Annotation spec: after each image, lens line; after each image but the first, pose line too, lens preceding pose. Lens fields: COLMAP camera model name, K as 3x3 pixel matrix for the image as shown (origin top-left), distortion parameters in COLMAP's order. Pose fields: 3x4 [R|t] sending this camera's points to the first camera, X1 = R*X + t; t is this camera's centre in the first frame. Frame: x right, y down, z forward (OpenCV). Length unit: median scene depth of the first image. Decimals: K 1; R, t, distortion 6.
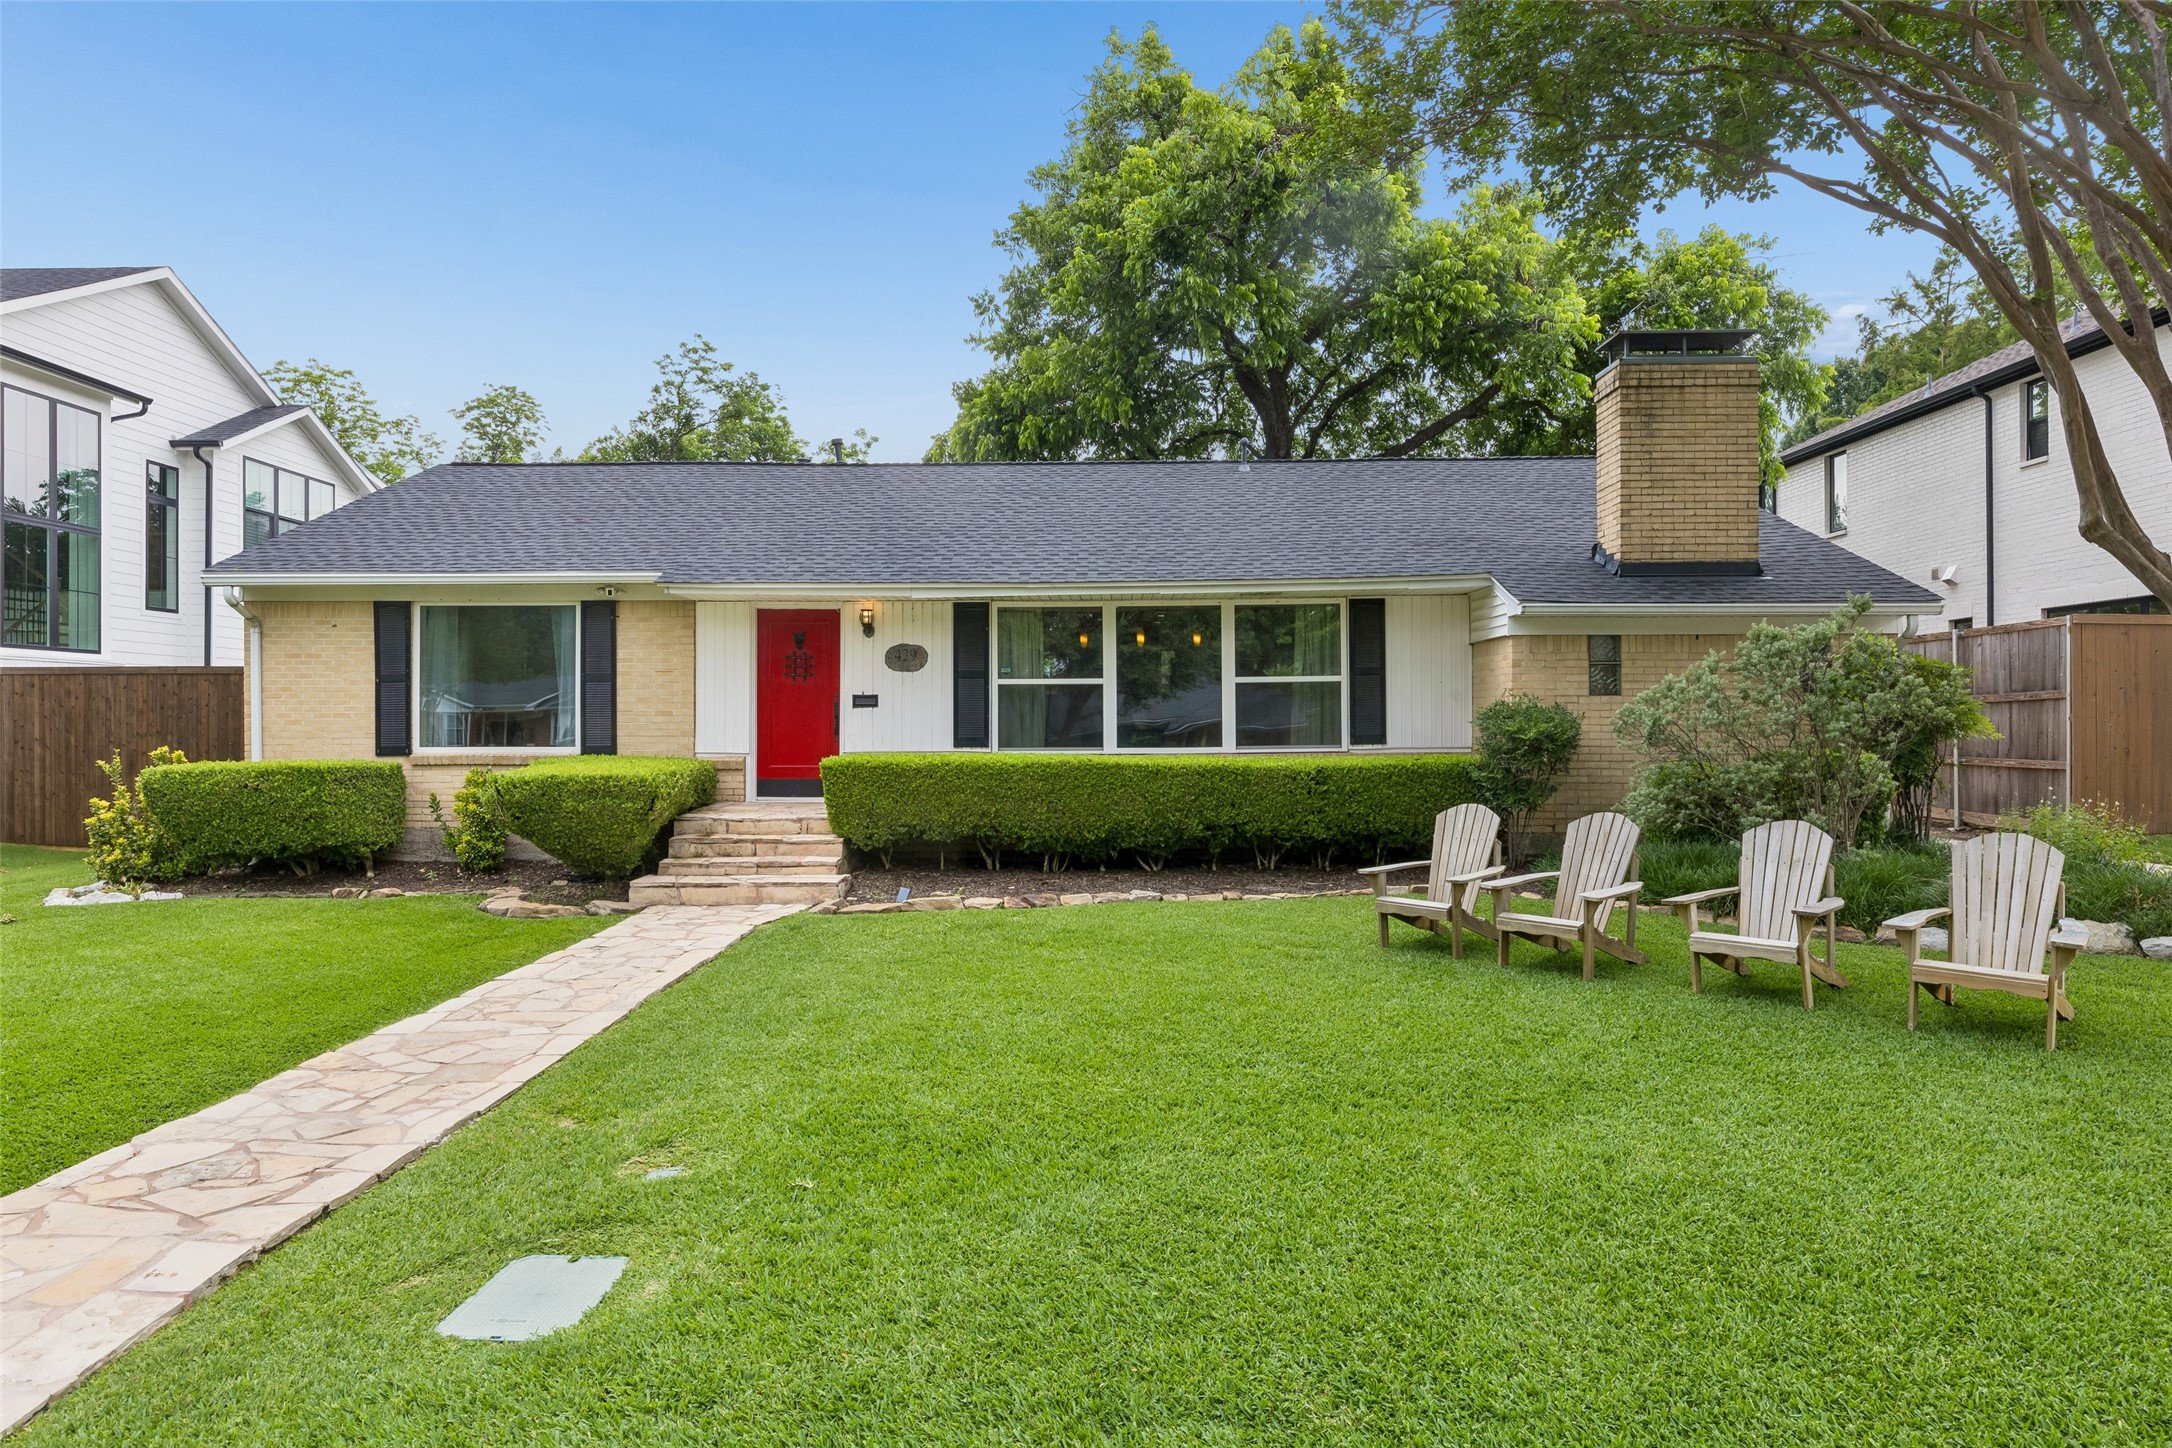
lens RADIAL K [[1362.9, 0, 1088.5], [0, 1362.9, 712.4], [0, 0, 1]] dist [-0.004201, 0.000746]
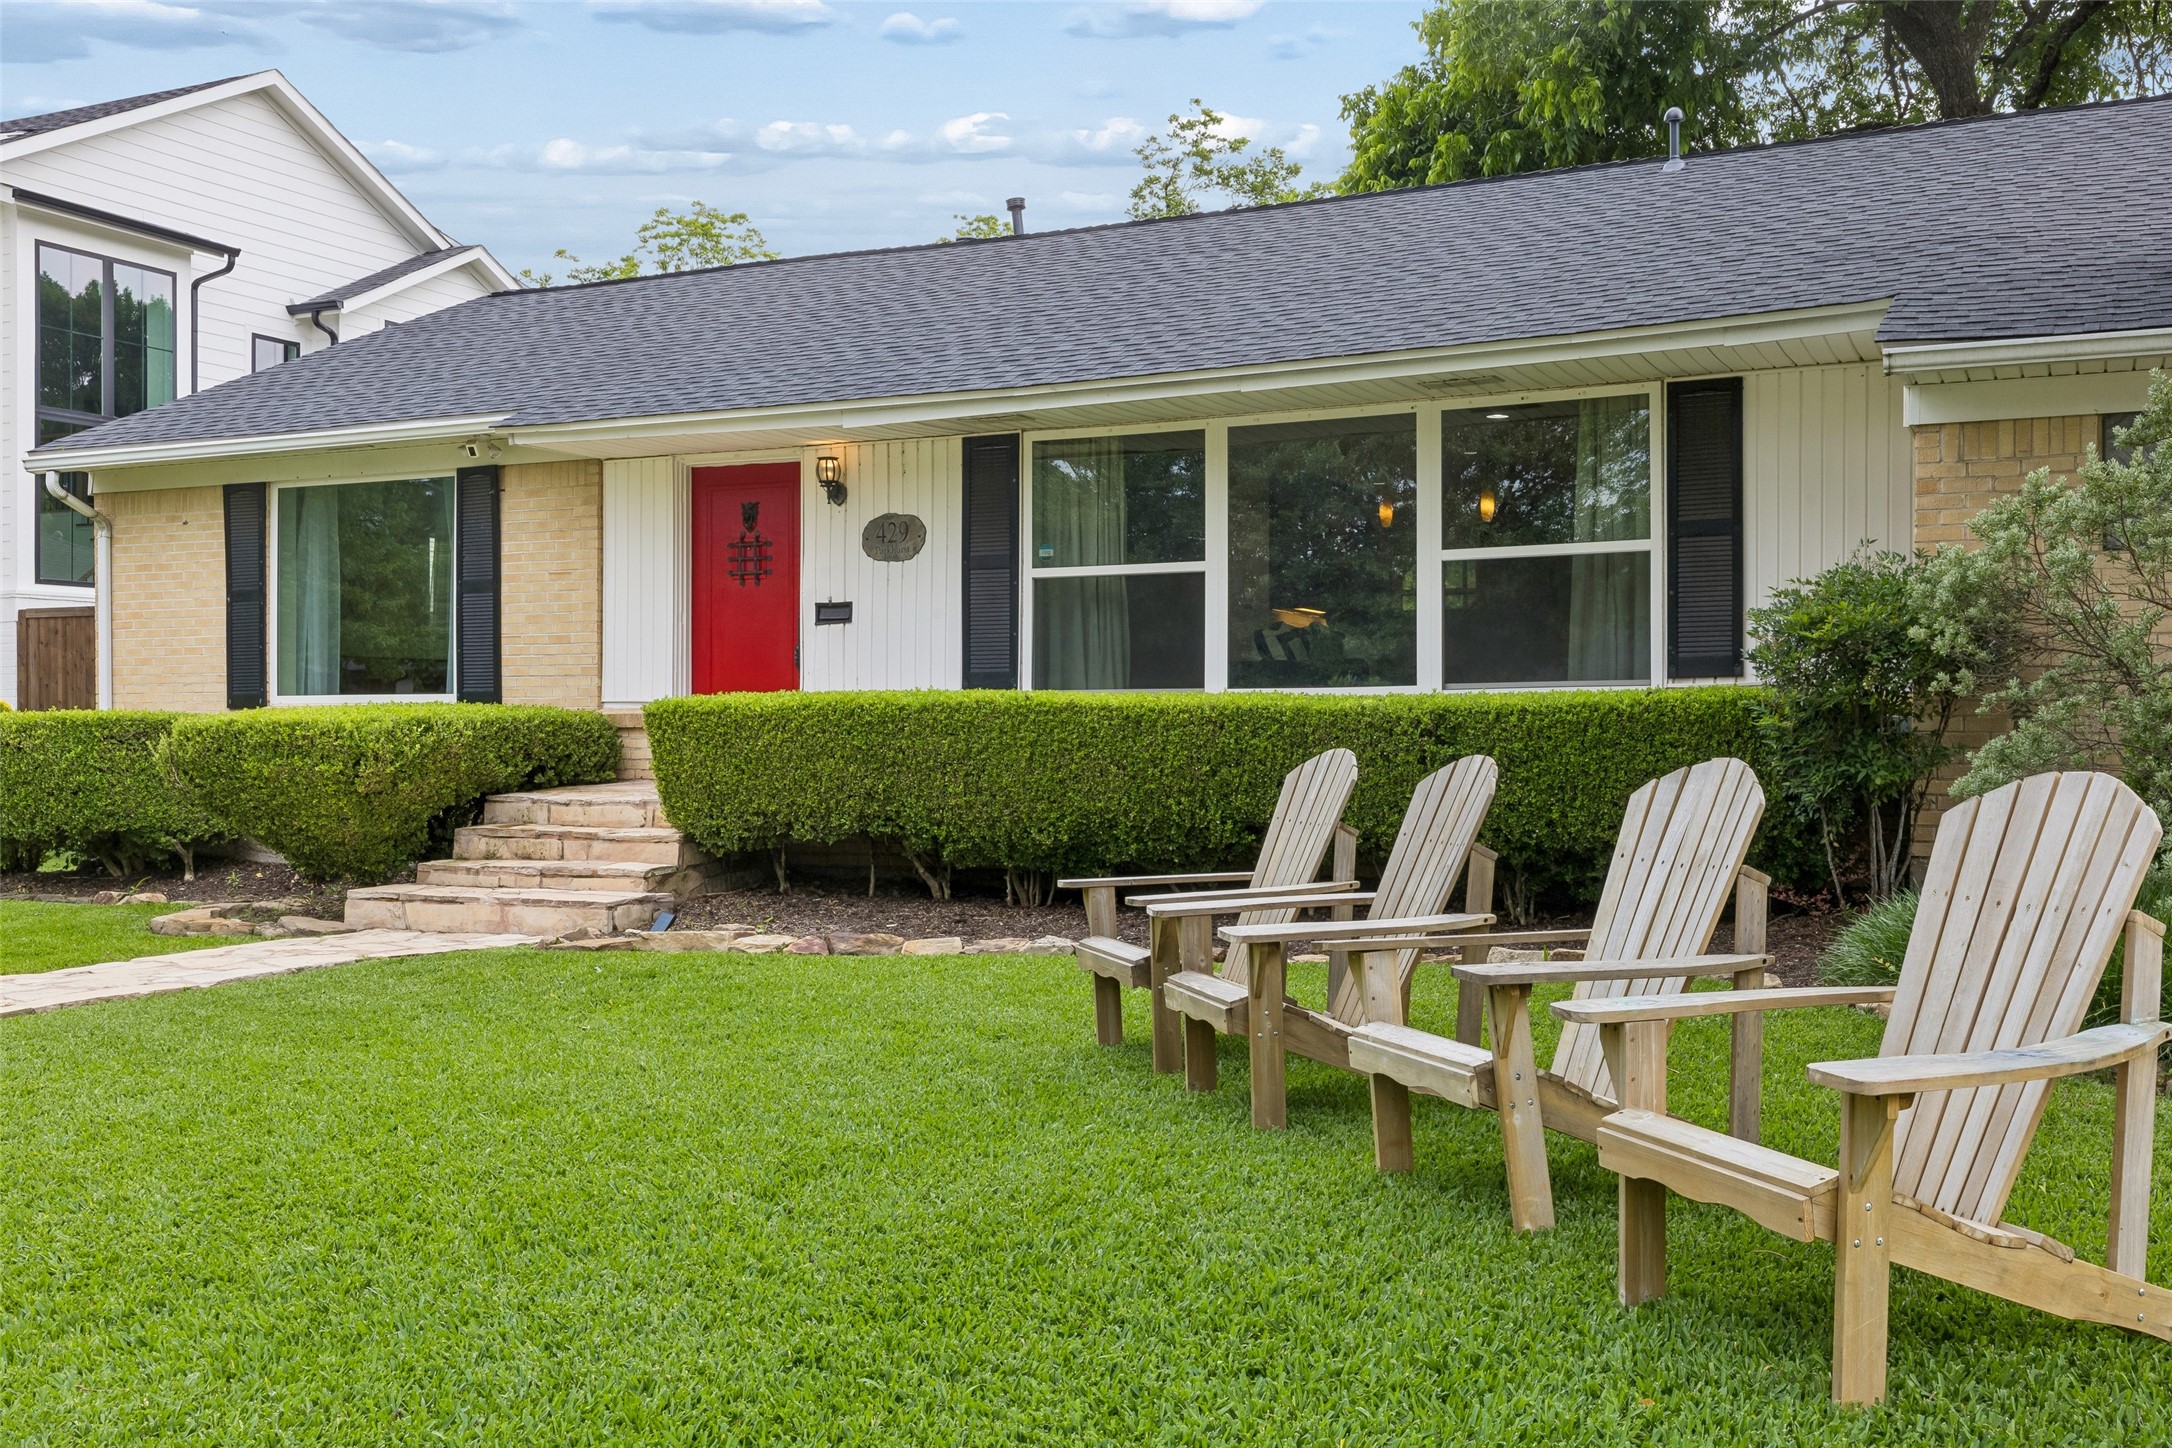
lens RADIAL K [[2155.3, 0, 1084.3], [0, 2155.3, 738.3], [0, 0, 1]] dist [-0.001537, 0.000000]
pose [[0.897445, 0.001990, -0.441121, 0.346925], [0.002505, 0.999951, 0.009608, 0.037357], [0.441119, -0.009728, 0.897396, 0.208641]]
